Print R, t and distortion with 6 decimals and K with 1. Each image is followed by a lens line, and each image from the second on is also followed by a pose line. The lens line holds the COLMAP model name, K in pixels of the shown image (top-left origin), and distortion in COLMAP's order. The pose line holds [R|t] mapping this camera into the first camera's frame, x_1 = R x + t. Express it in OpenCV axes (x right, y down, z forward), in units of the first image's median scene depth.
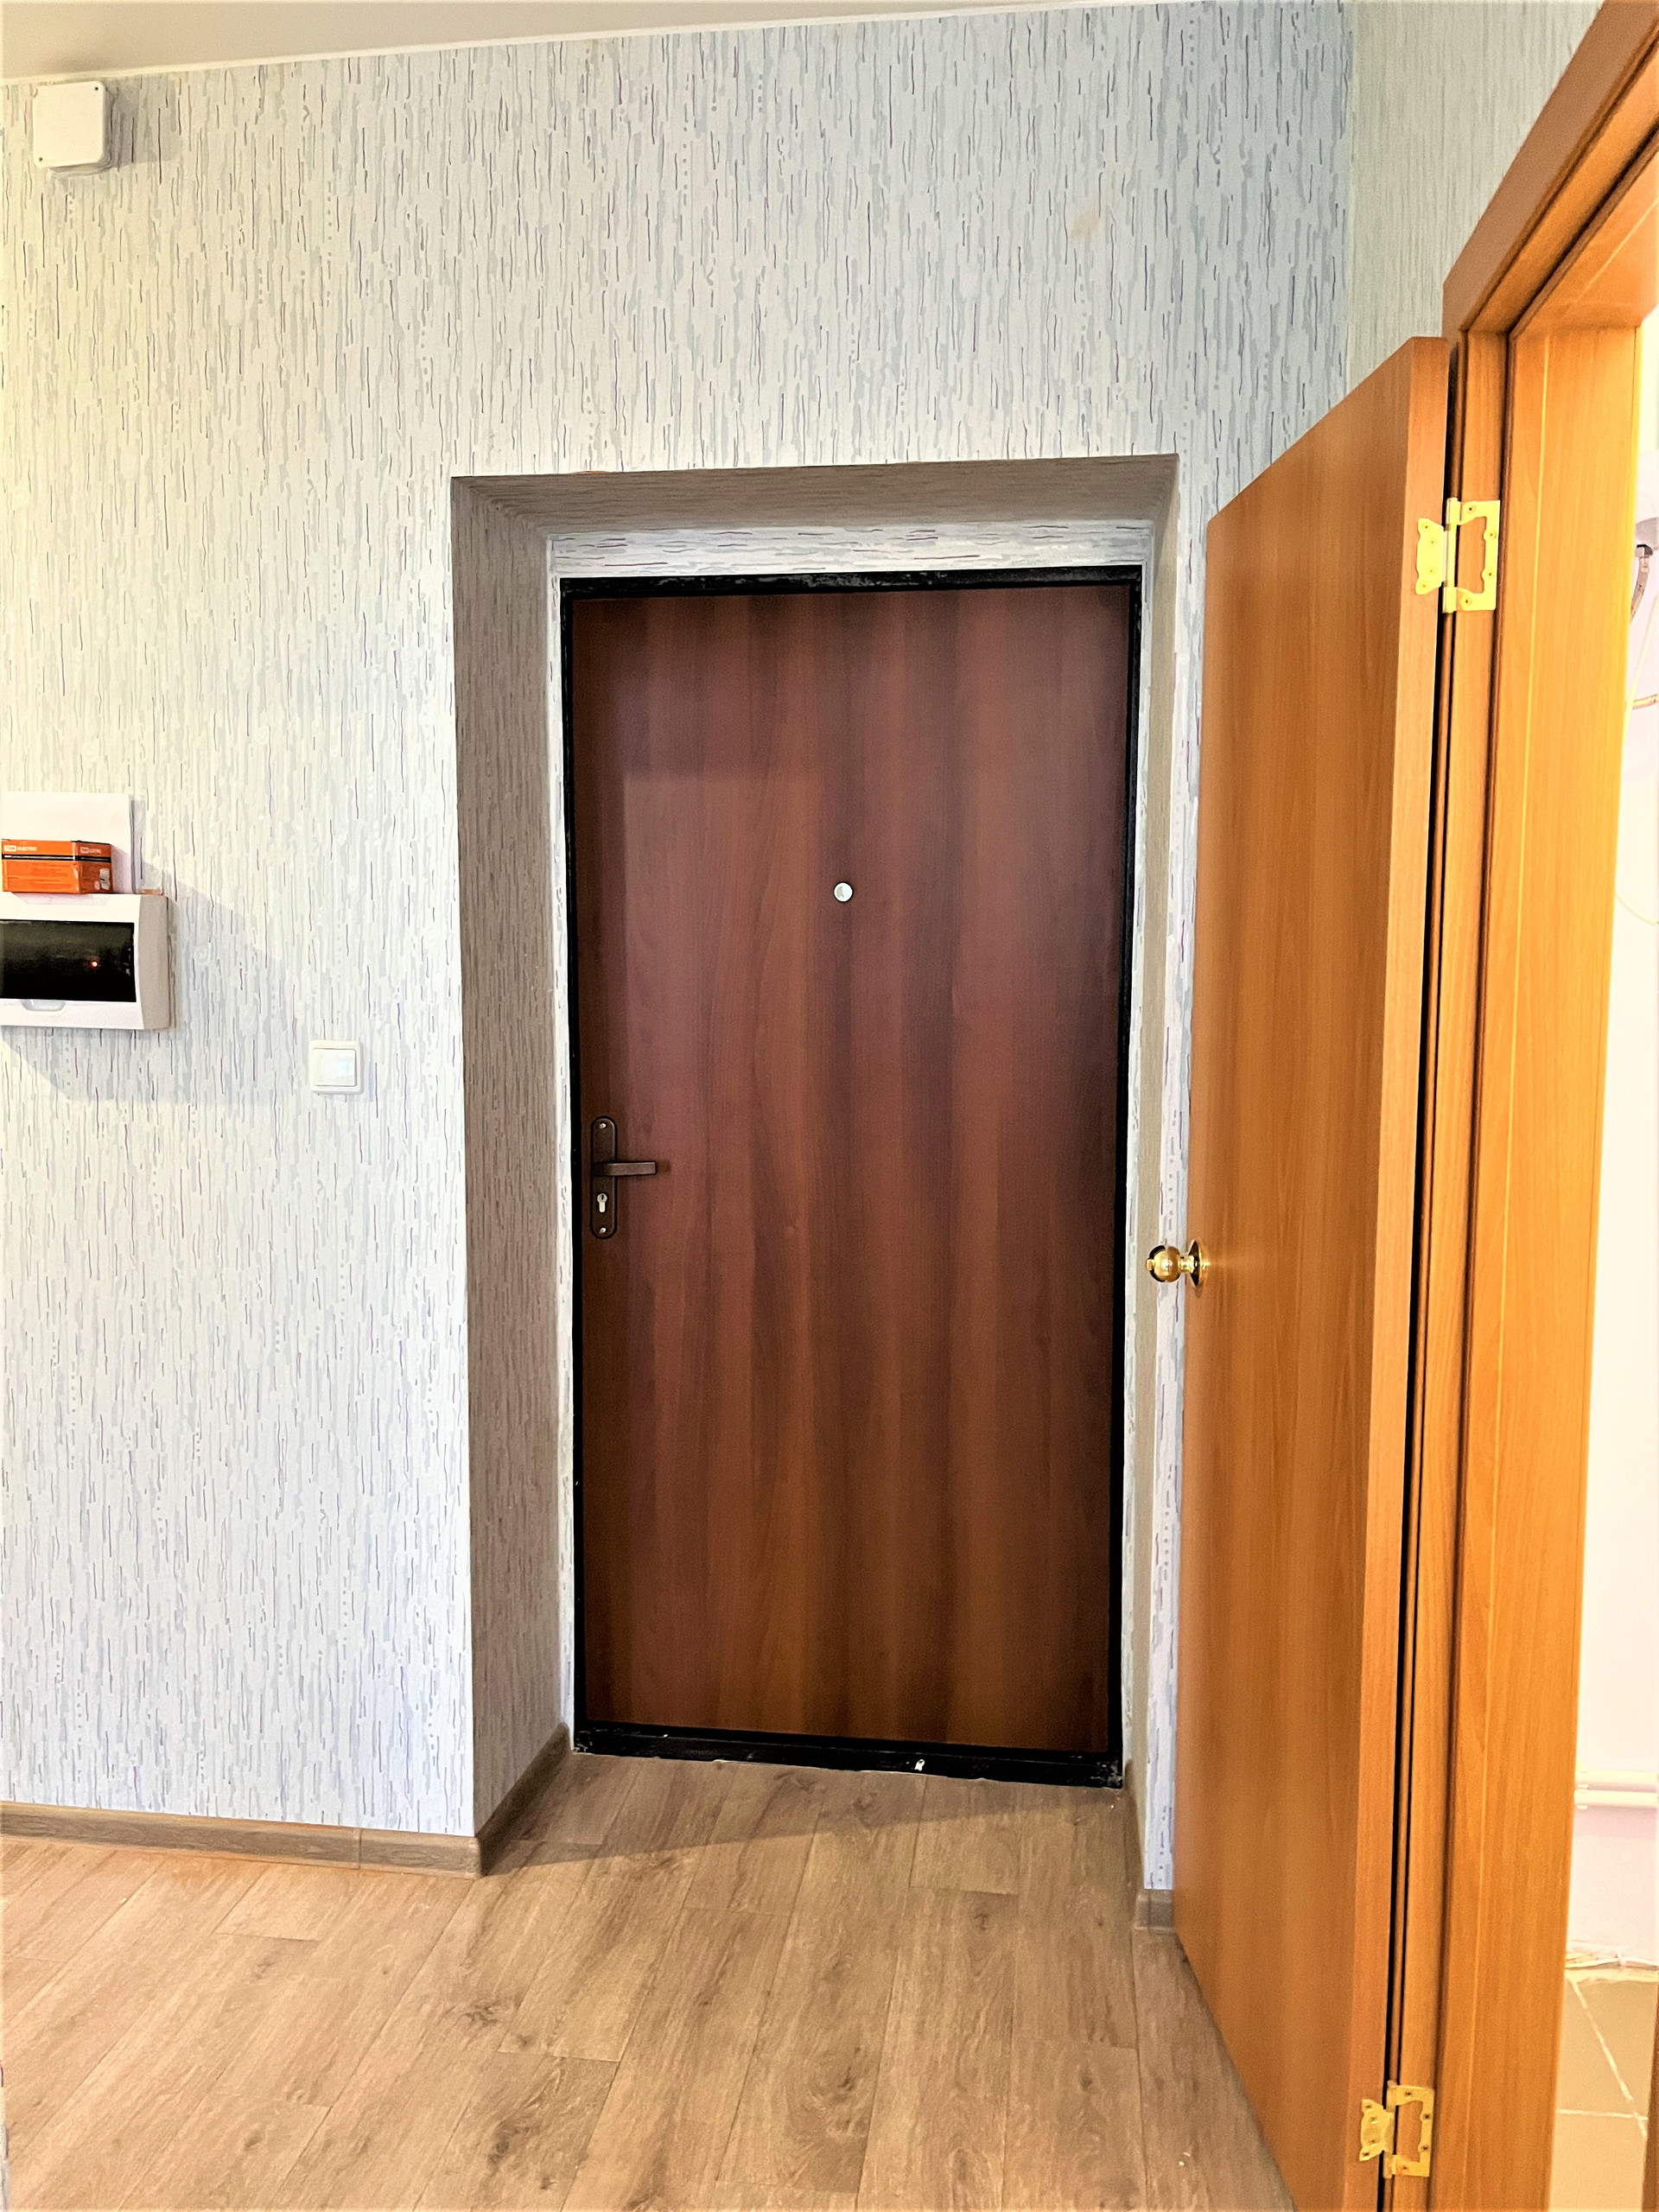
lens RADIAL K [[1659.8, 0, 829.5], [0, 1659.8, 1106.8], [0, 0, 1]] dist [0.059132, -0.078918]
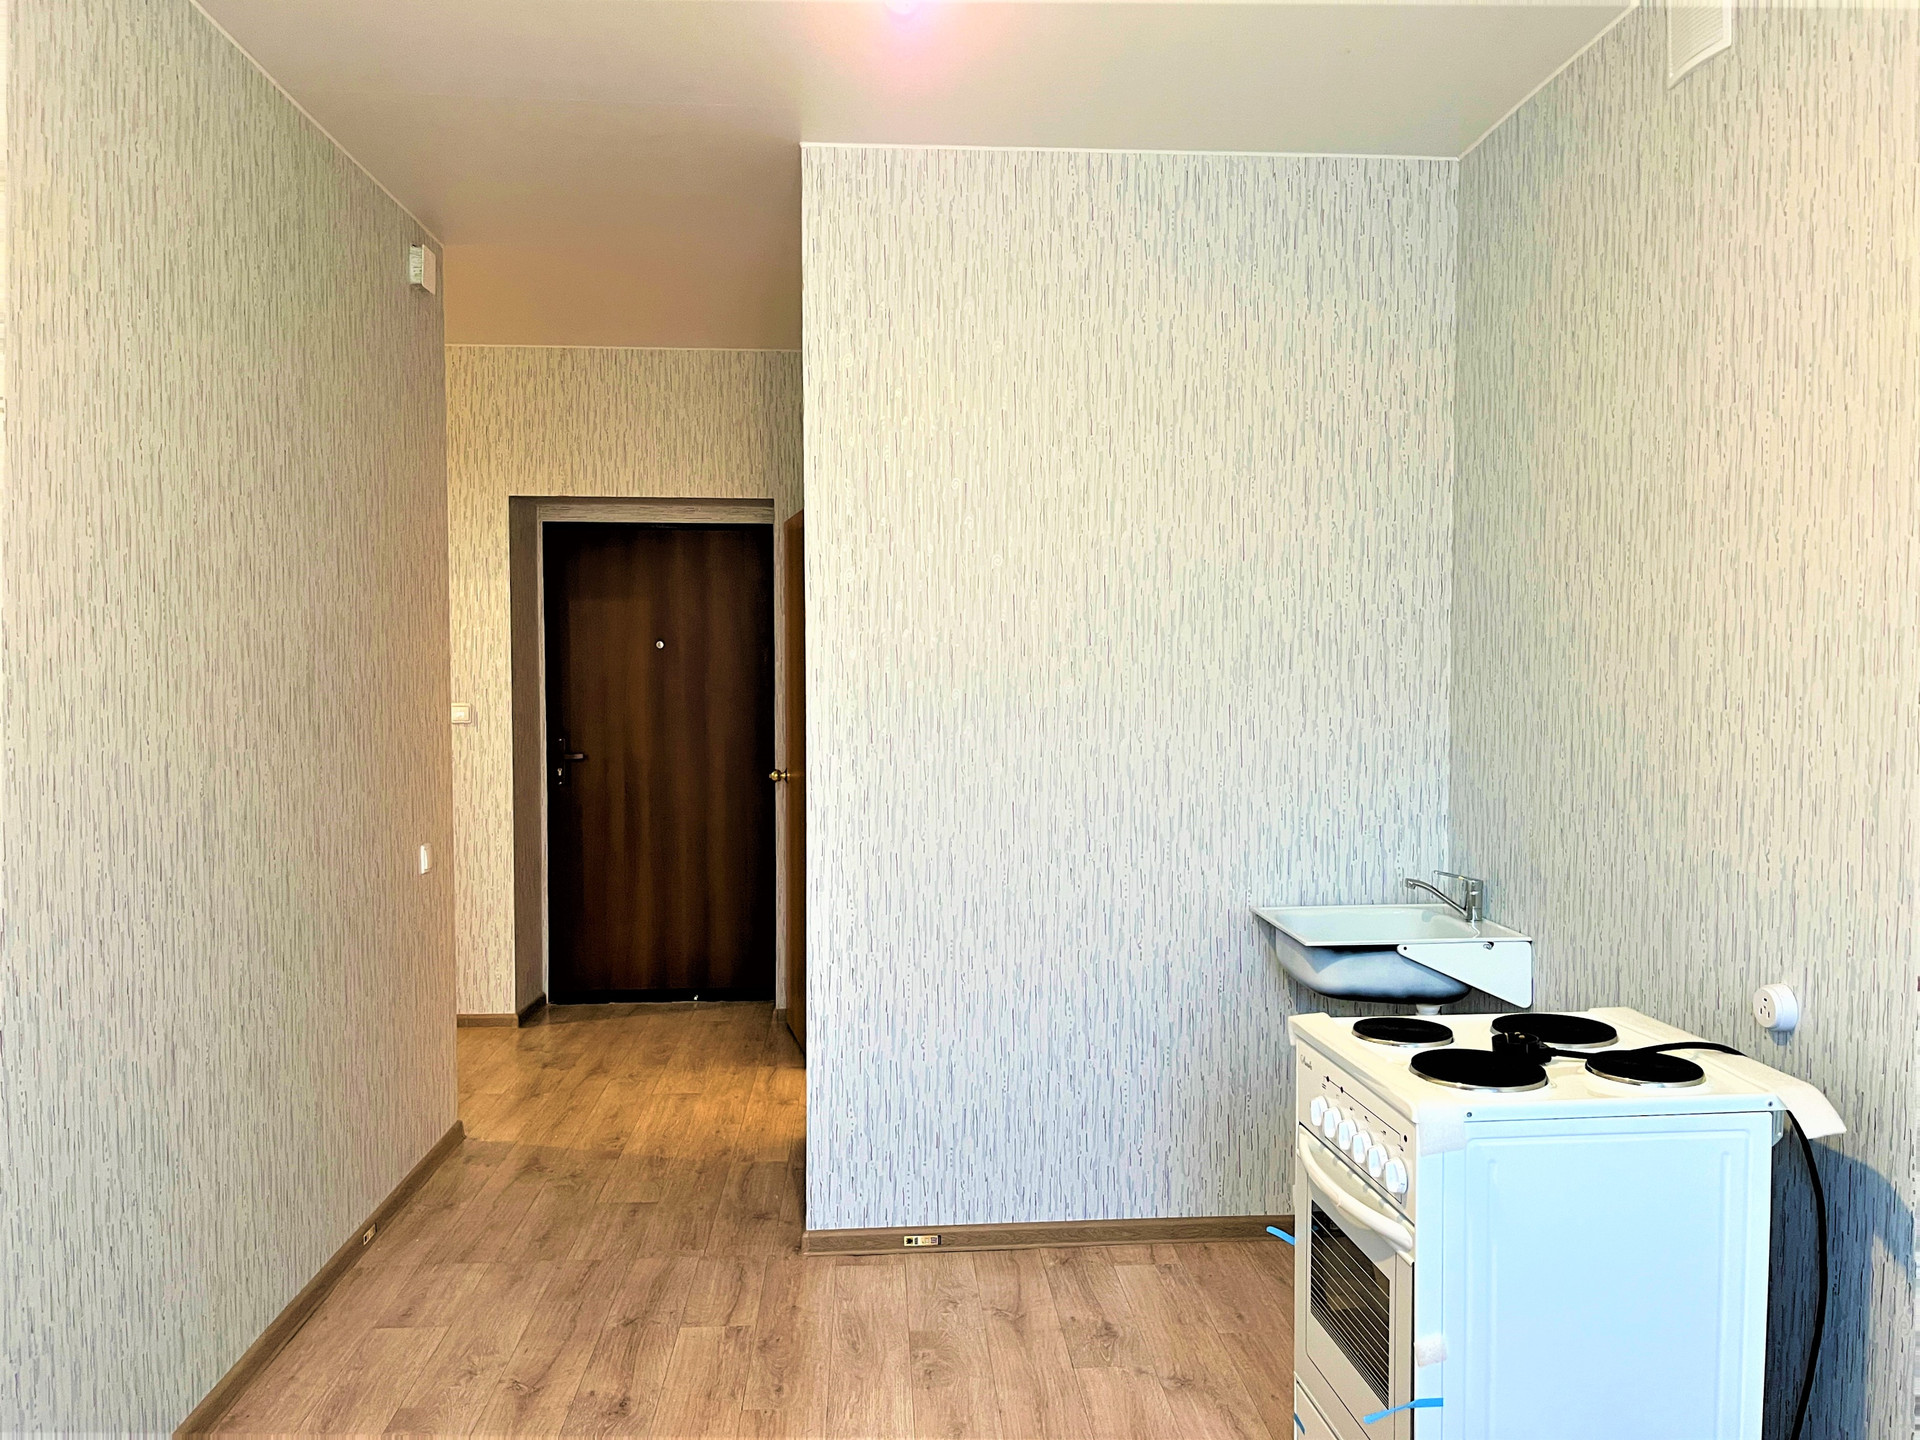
lens RADIAL K [[1440.7, 0, 963.1], [0, 1440.7, 719.5], [0, 0, 1]] dist [0.059132, -0.078918]
pose [[0.979667, -0.012803, 0.200224, 0.020535], [0.024852, 0.998020, -0.057781, 0.138157], [-0.199088, 0.061582, 0.978045, -1.390396]]
